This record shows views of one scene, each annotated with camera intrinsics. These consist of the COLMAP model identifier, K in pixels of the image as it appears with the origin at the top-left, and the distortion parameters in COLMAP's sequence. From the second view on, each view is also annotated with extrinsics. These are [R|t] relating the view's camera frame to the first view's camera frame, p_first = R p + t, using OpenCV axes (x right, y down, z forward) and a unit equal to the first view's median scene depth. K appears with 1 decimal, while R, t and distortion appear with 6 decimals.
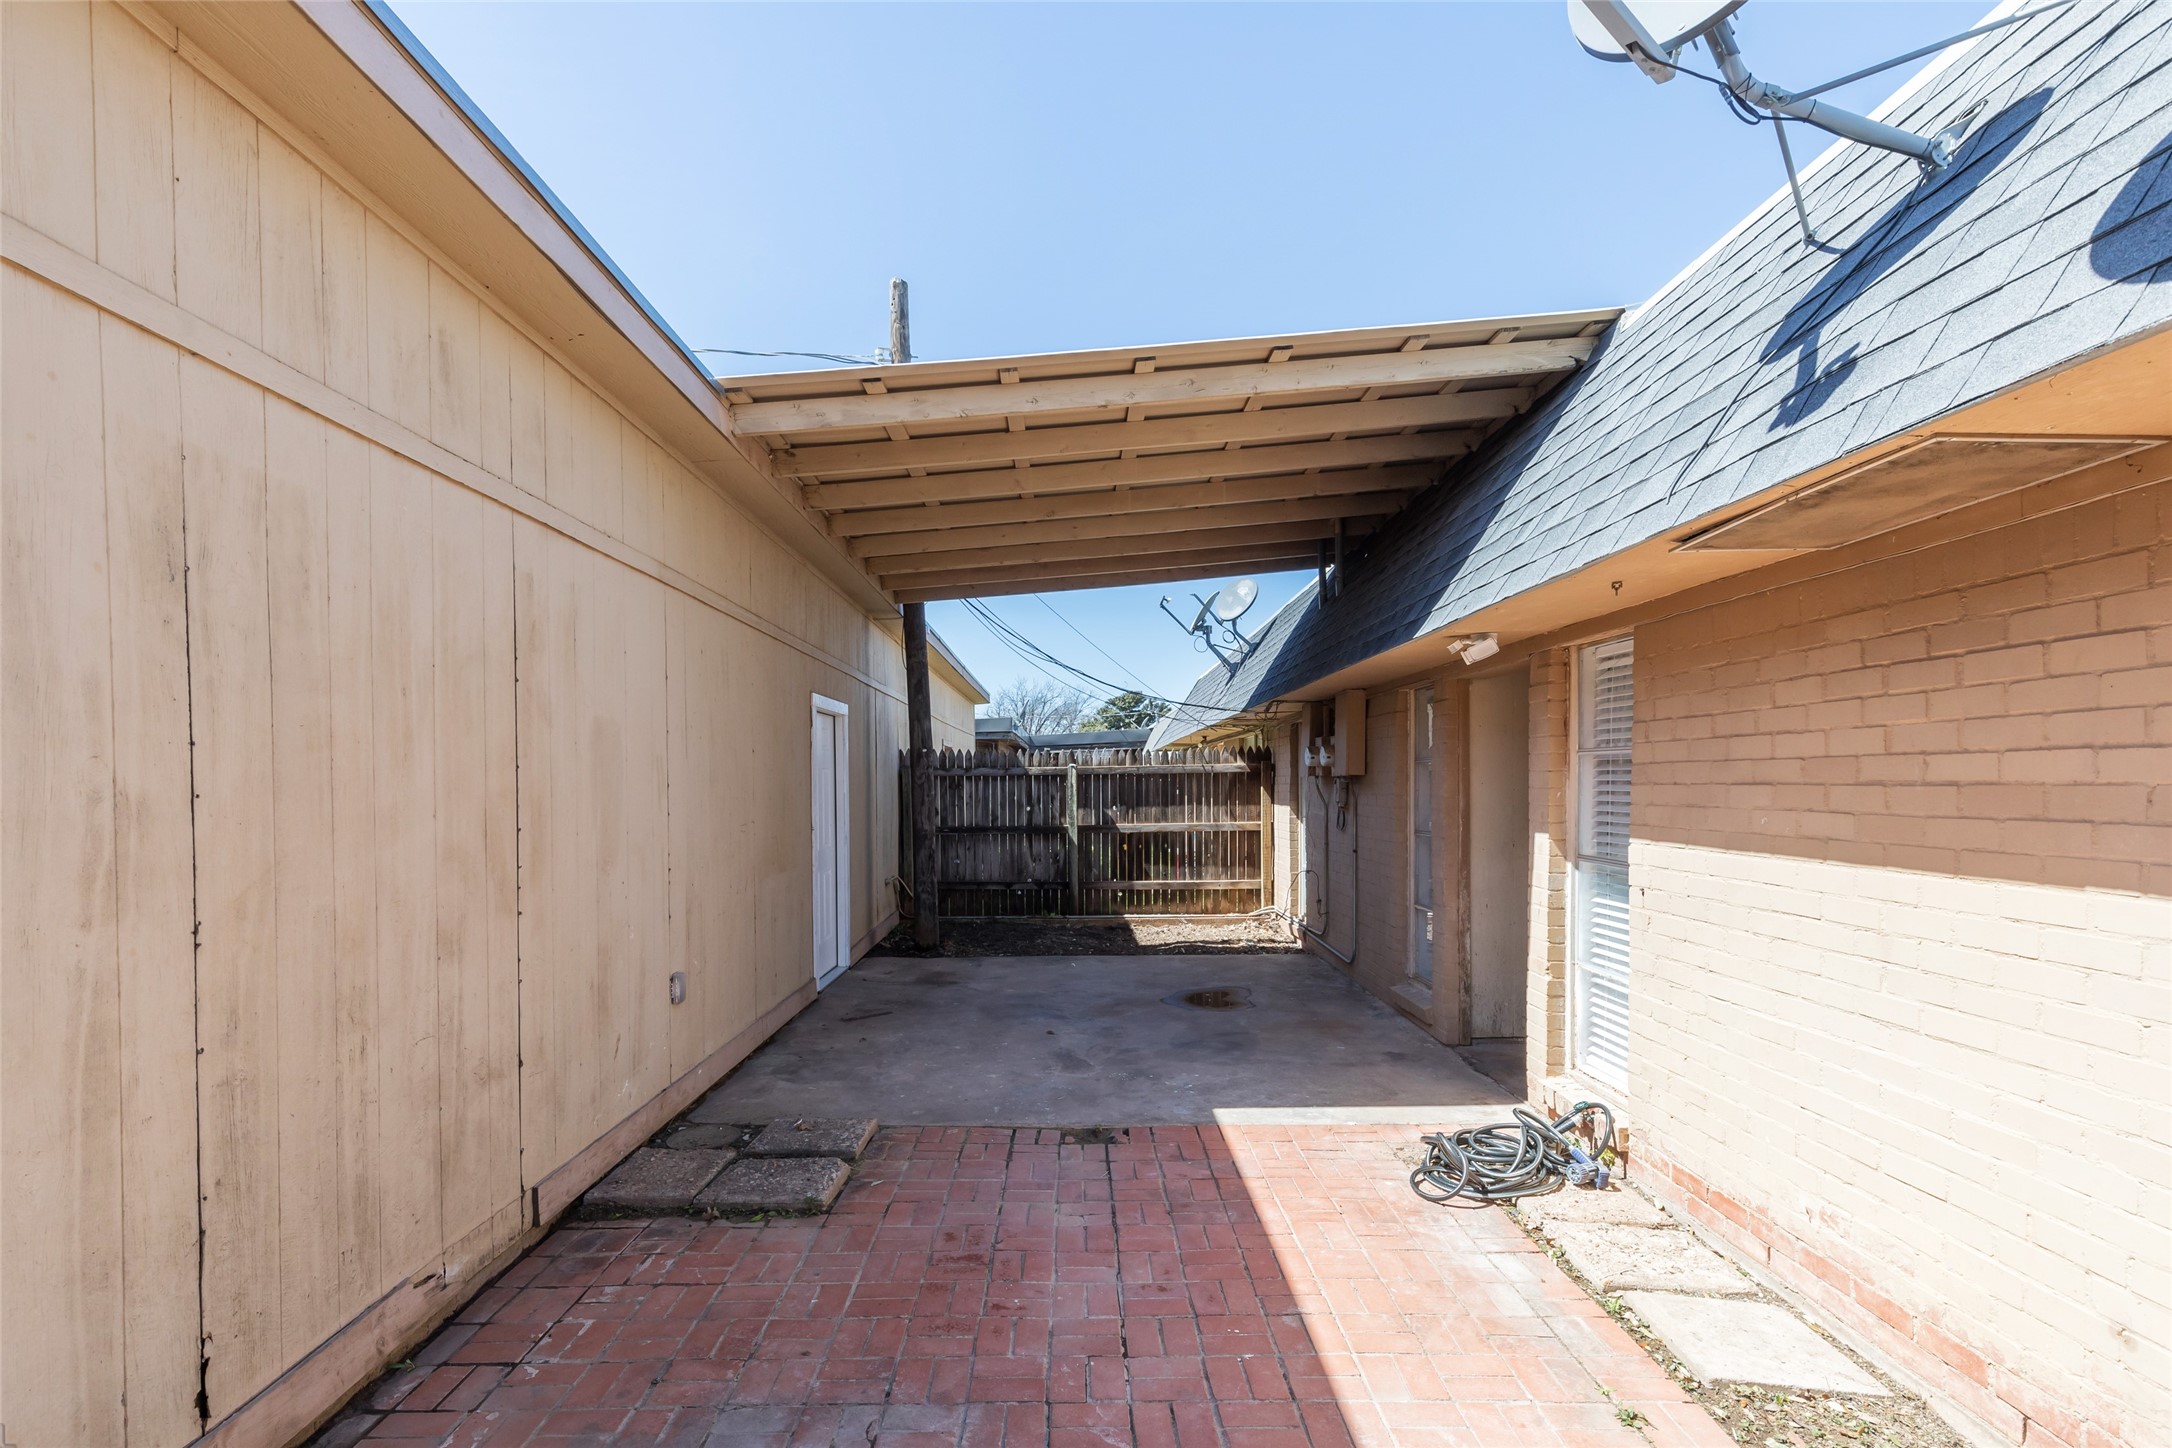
lens RADIAL K [[999.9, 0, 1080.6], [0, 999.9, 800.0], [0, 0, 1]] dist [0.001183, -0.000765]
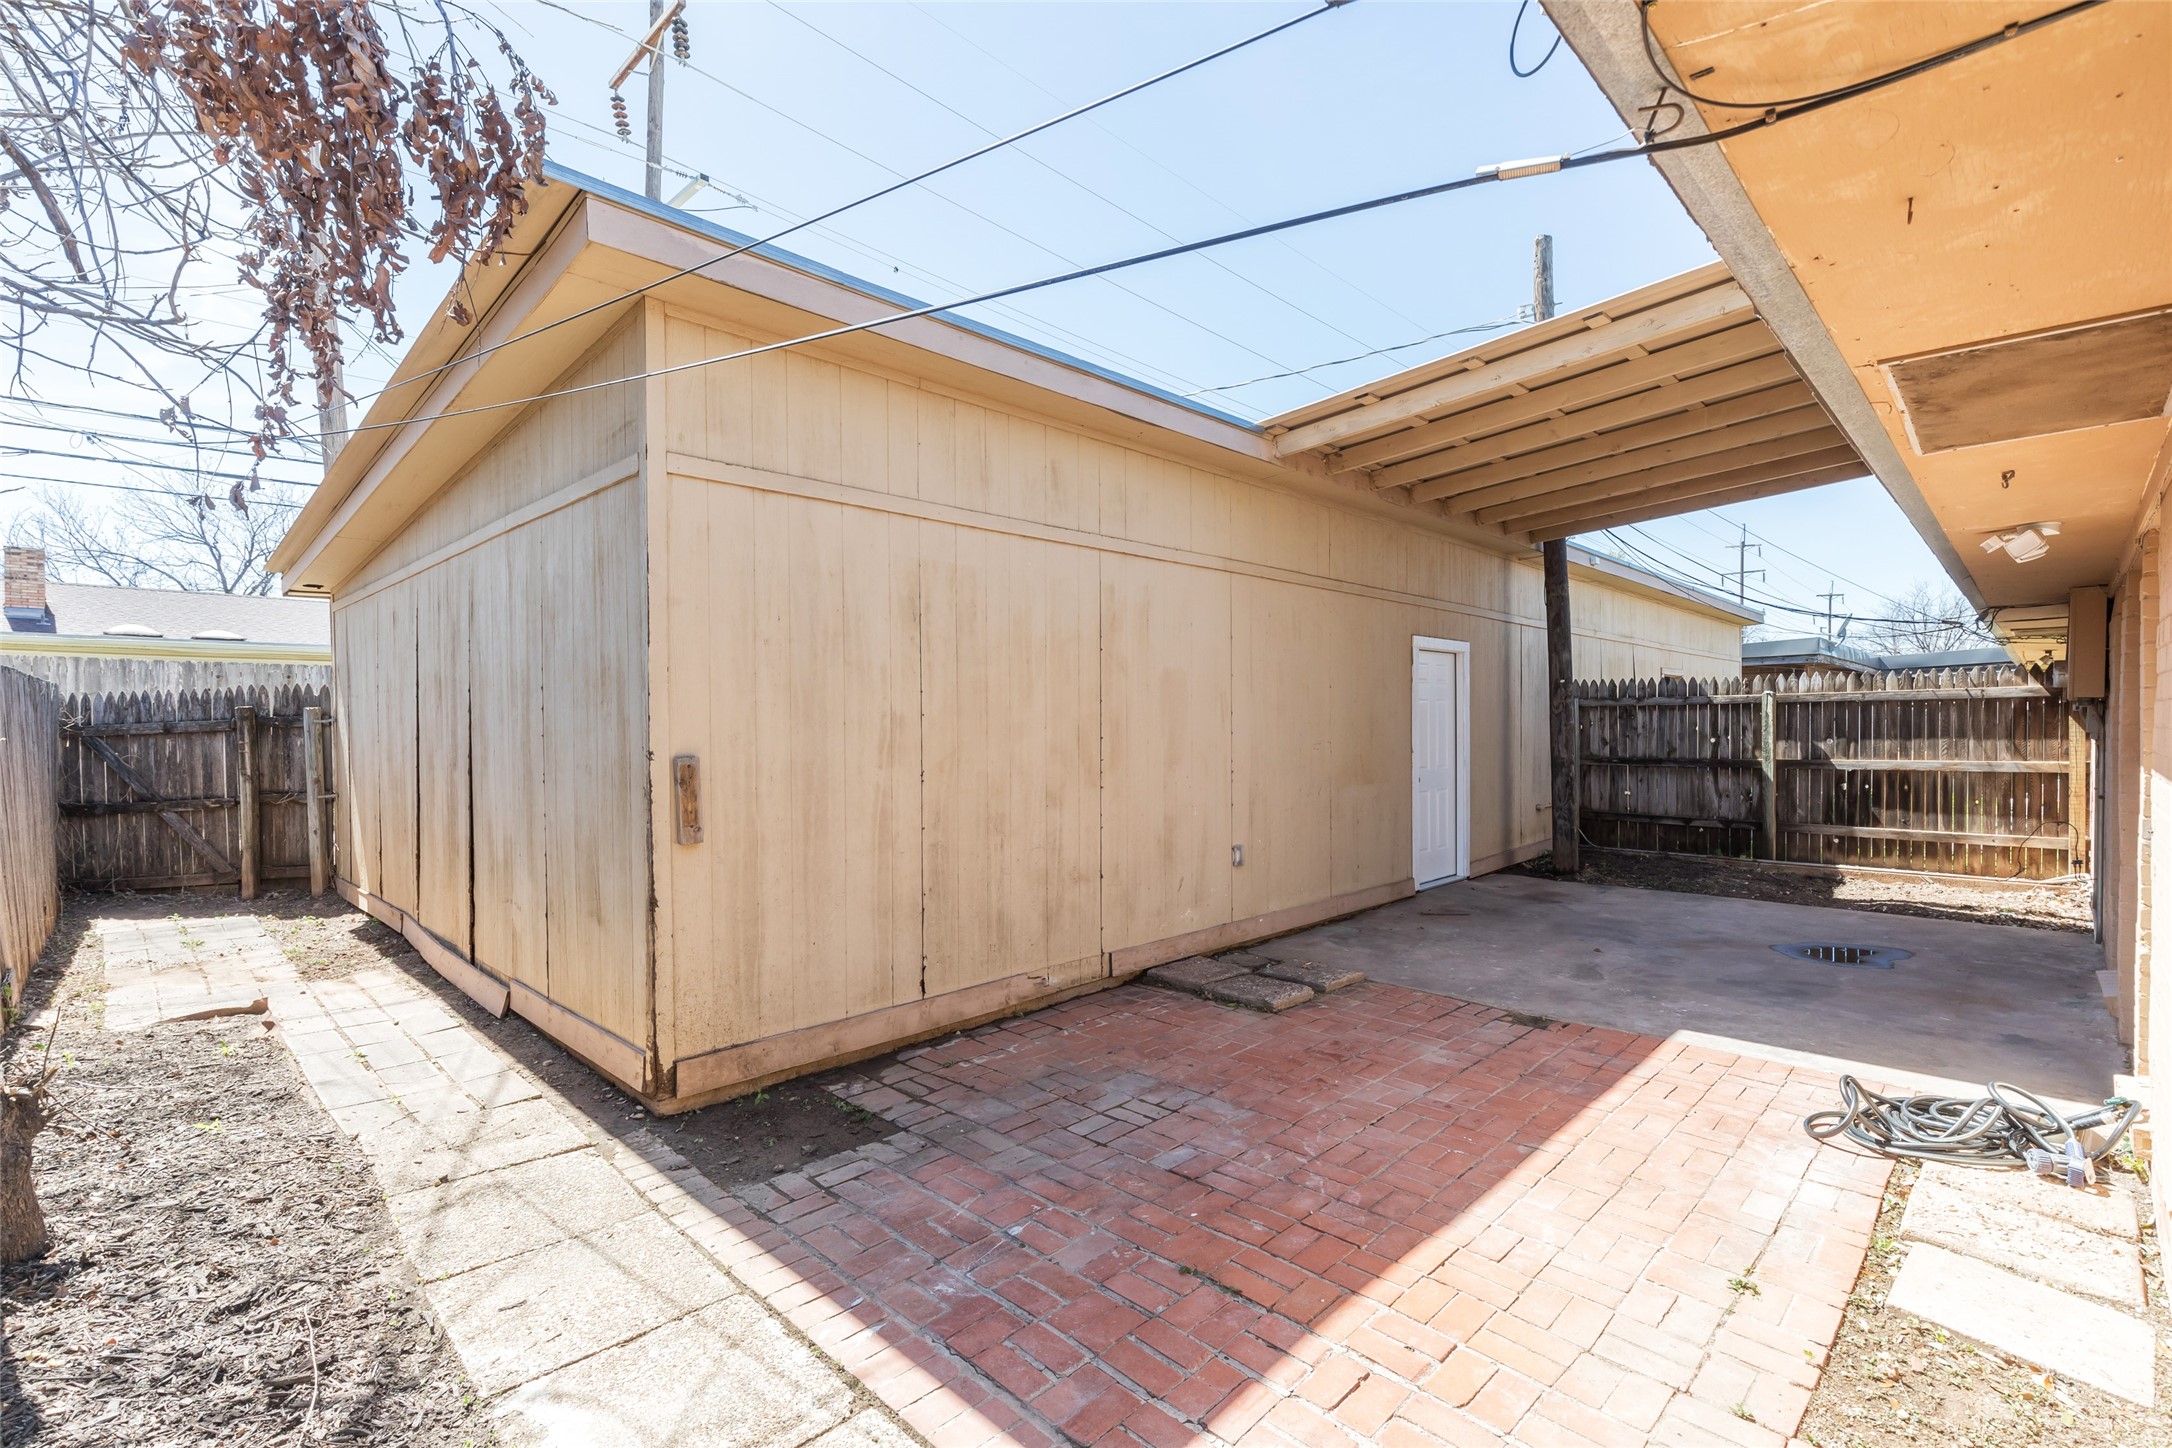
lens RADIAL K [[975.9, 0, 1081.4], [0, 975.9, 733.7], [0, 0, 1]] dist [0.002758, -0.000047]
pose [[0.704375, 0.009178, -0.709769, 0.292720], [-0.009698, 0.999948, 0.003306, 0.008738], [0.709762, 0.004554, 0.704427, -0.093137]]
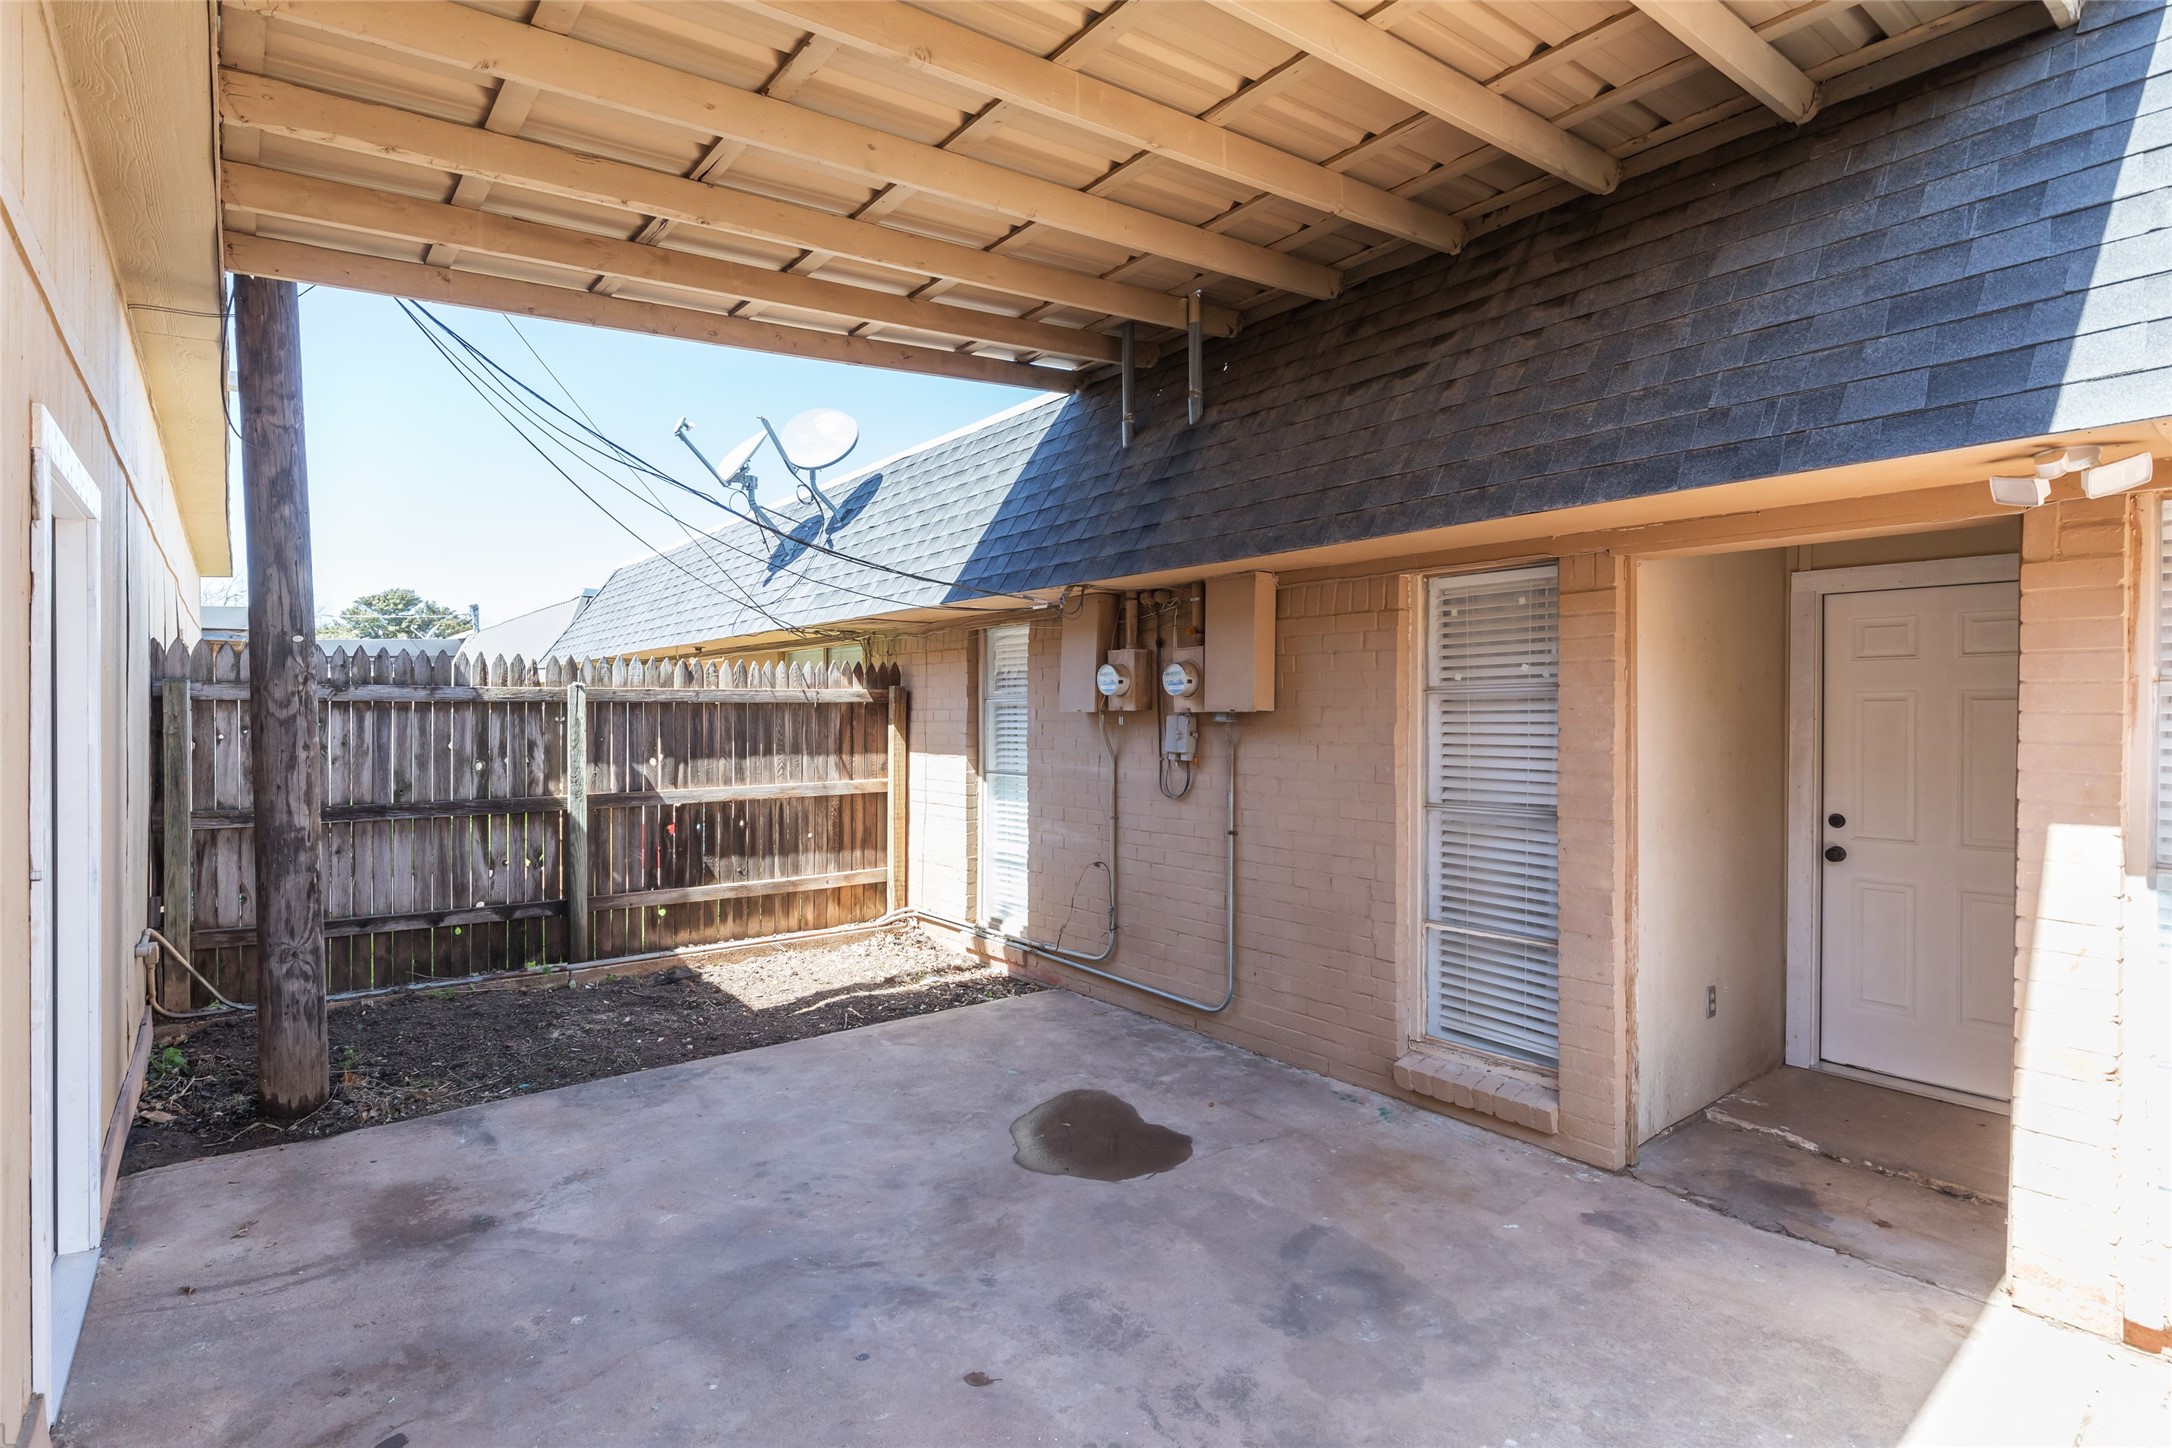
lens RADIAL K [[1053.8, 0, 1088.9], [0, 1053.8, 721.8], [0, 0, 1]] dist [-0.001014, -0.000340]
pose [[0.785280, 0.005113, 0.619119, -0.232707], [0.001974, 0.999940, -0.010762, -0.012749], [-0.619137, 0.009673, 0.785223, 0.617907]]
